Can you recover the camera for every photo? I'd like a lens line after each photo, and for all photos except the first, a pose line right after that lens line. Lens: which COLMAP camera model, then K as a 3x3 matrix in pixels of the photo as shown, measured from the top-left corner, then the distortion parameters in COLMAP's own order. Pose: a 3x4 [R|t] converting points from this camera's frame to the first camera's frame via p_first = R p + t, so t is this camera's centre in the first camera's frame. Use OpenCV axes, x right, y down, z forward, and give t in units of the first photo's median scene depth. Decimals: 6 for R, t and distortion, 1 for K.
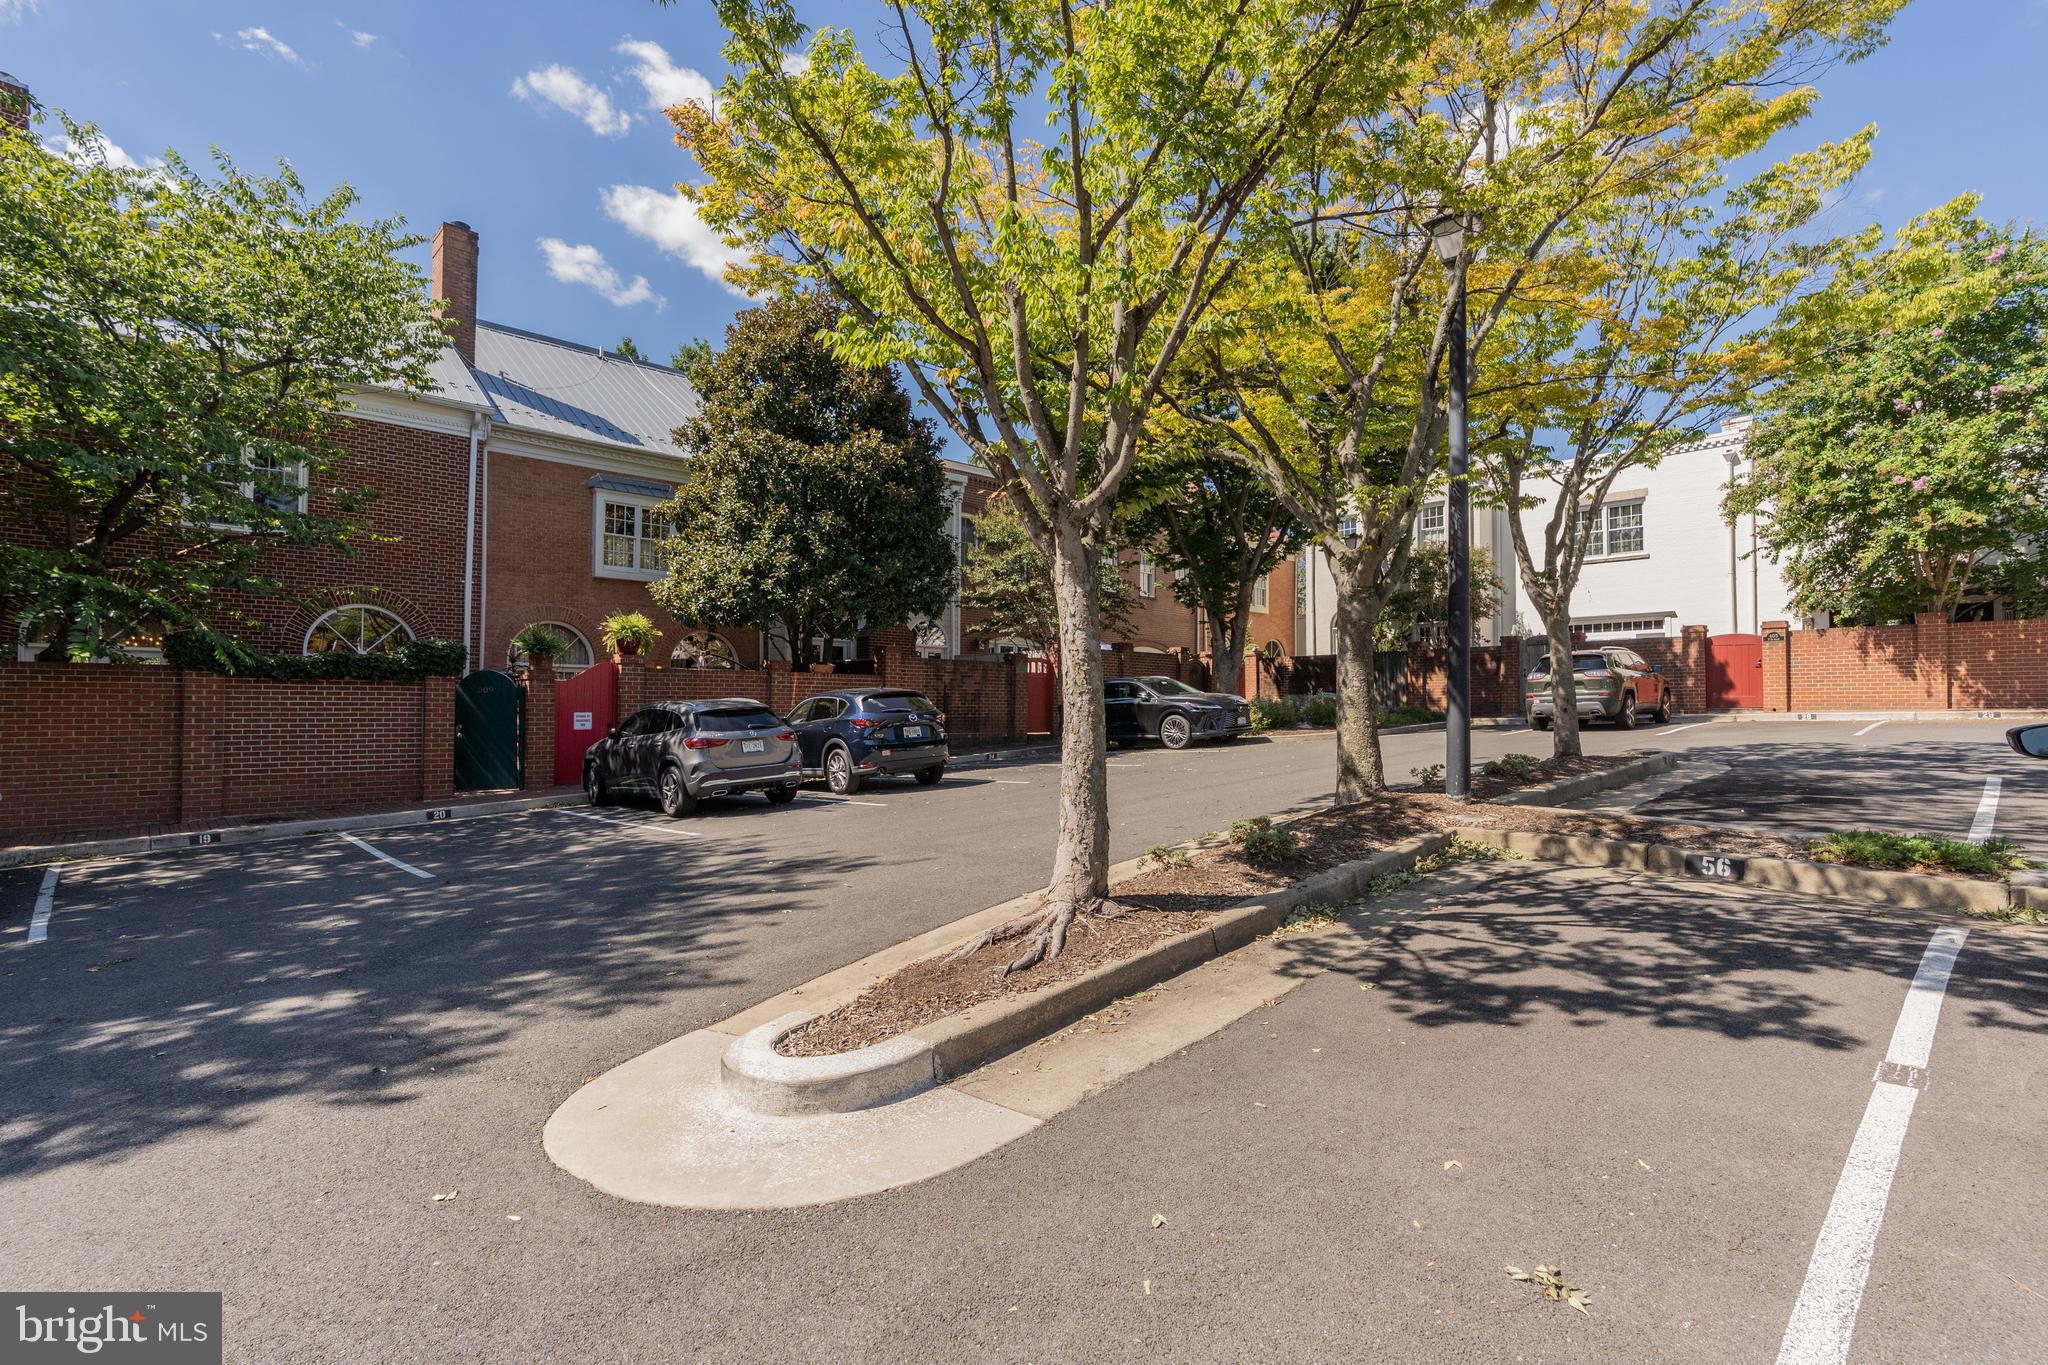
lens RADIAL K [[924.7, 0, 1002.7], [0, 924.7, 680.8], [0, 0, 1]] dist [0.001588, 0.000727]
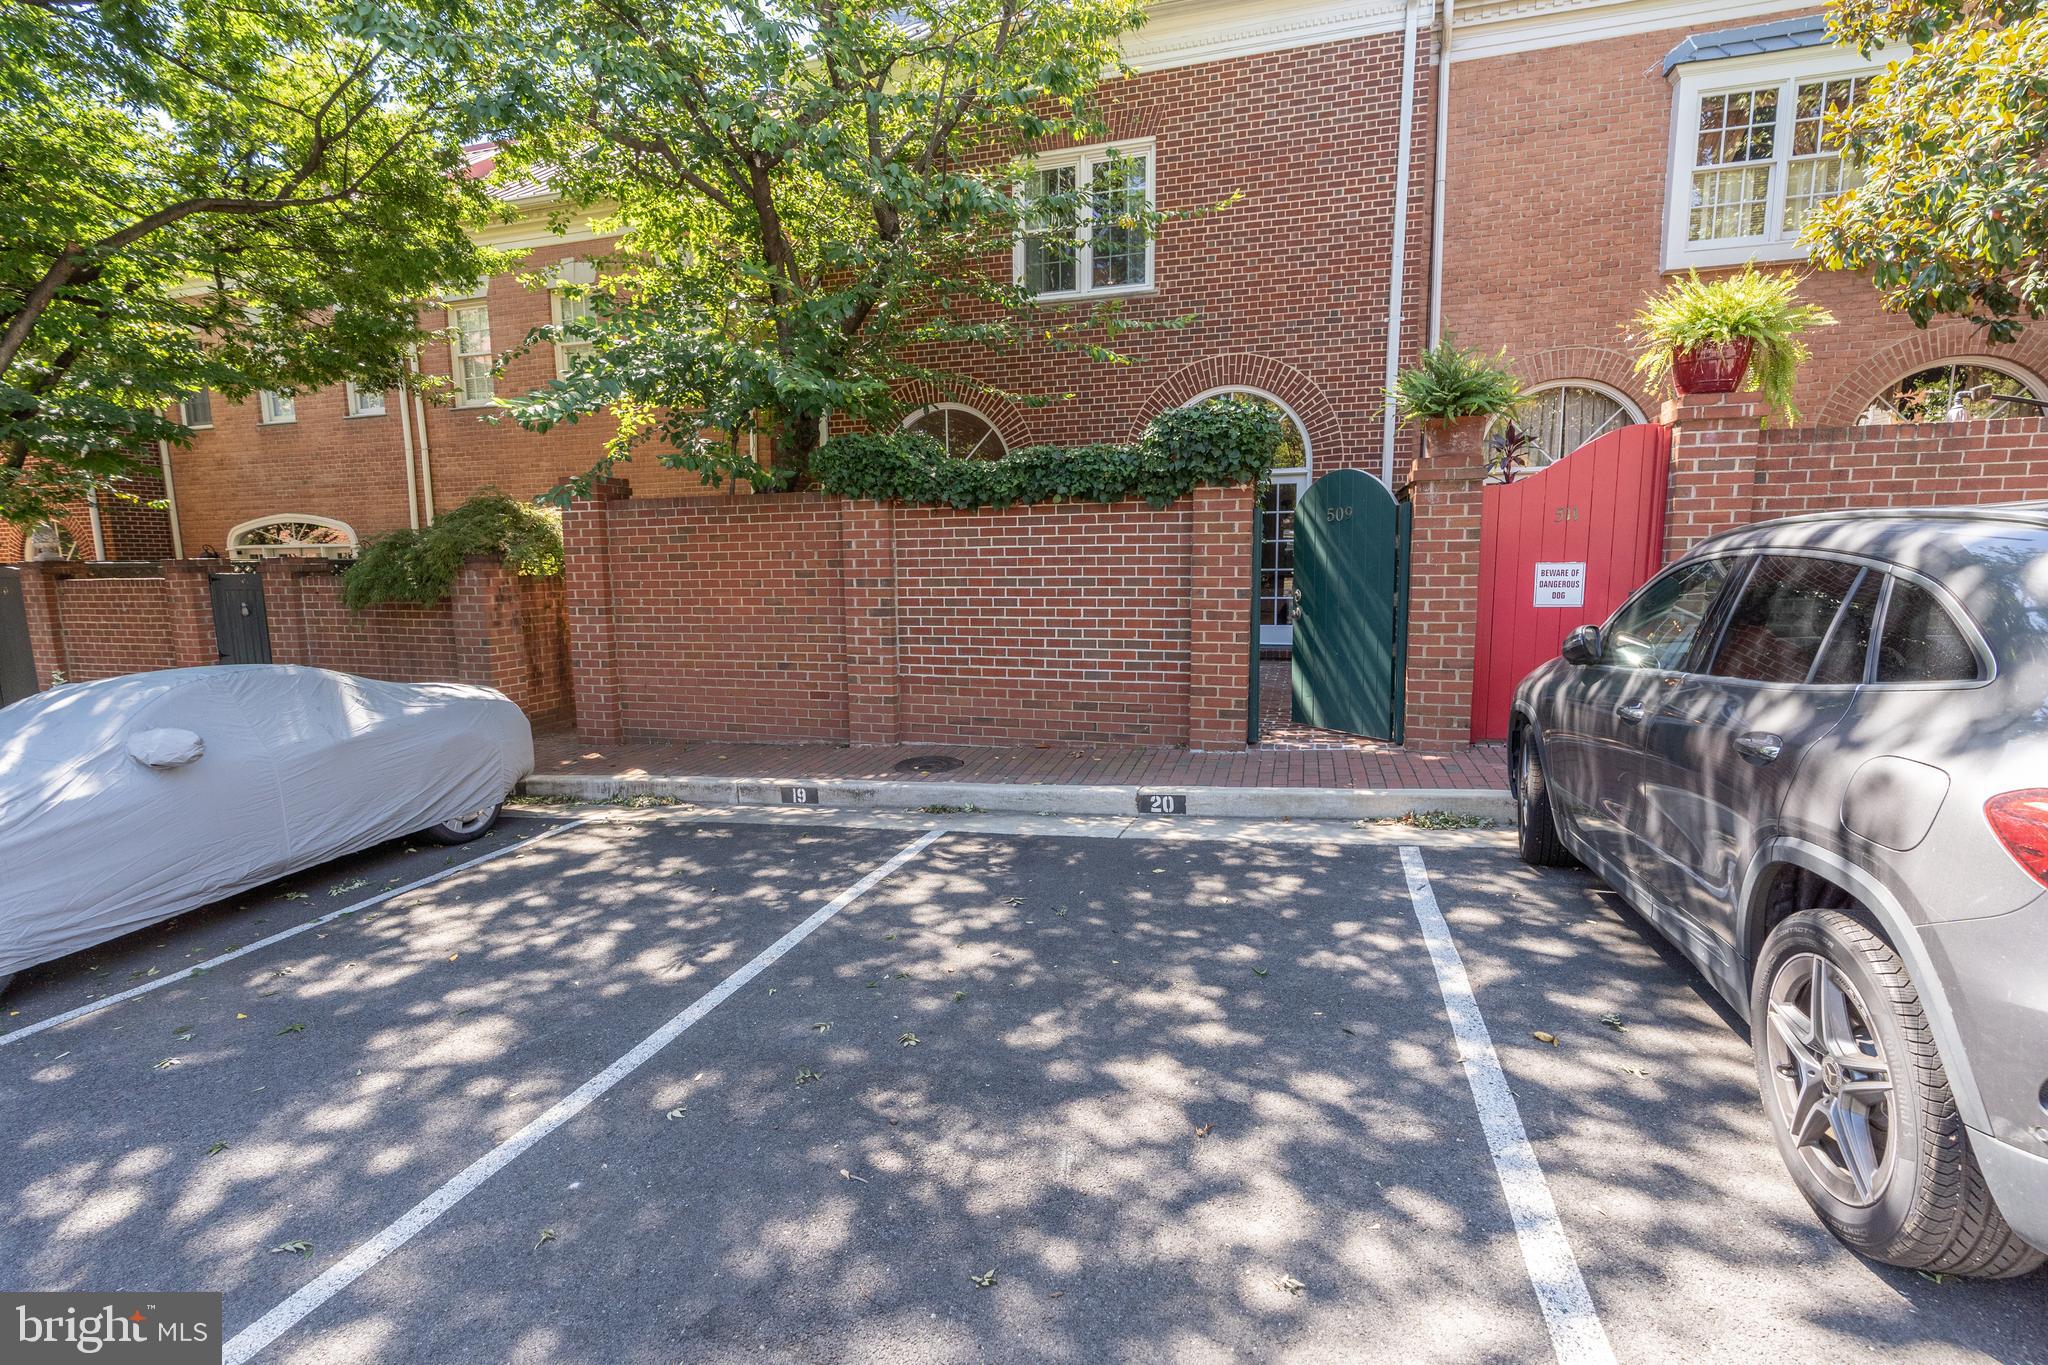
lens RADIAL K [[924.7, 0, 1002.7], [0, 924.7, 680.8], [0, 0, 1]] dist [0.001588, 0.000727]
pose [[0.486949, 0.114314, -0.865917, -0.221717], [0.042302, 0.987148, 0.154107, 0.012987], [0.872405, -0.111672, 0.475855, 0.594372]]
